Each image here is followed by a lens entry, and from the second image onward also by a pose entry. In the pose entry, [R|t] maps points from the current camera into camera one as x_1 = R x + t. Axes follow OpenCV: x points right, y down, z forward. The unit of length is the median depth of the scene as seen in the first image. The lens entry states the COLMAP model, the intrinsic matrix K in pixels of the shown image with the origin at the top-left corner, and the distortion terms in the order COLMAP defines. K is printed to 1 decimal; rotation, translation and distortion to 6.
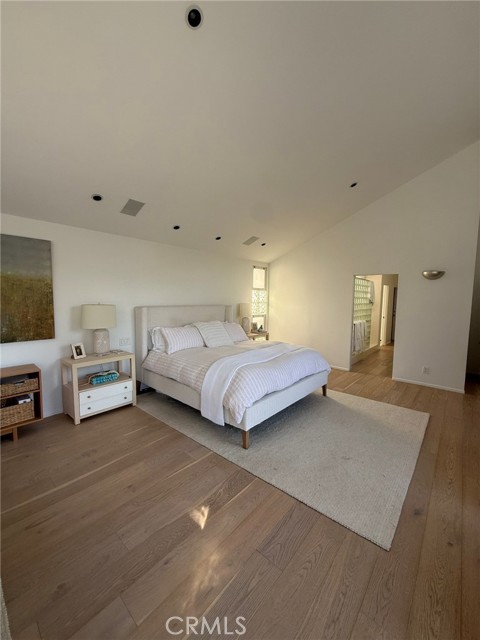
lens RADIAL K [[254.5, 0, 240.0], [0, 254.5, 320.0], [0, 0, 1]] dist [0.002347, 0.000078]
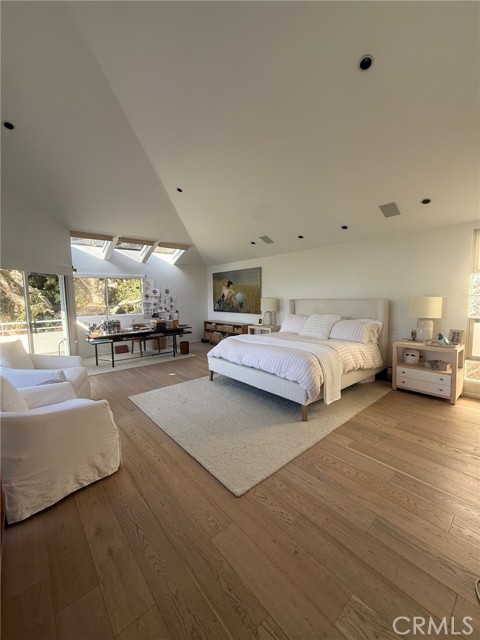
lens RADIAL K [[254.5, 0, 240.0], [0, 254.5, 320.0], [0, 0, 1]] dist [0.002347, 0.000078]
pose [[-0.130091, 0.084461, -0.987898, 1.333114], [-0.072030, 0.992927, 0.094376, -0.063602], [0.988882, 0.083436, -0.123087, 1.105182]]
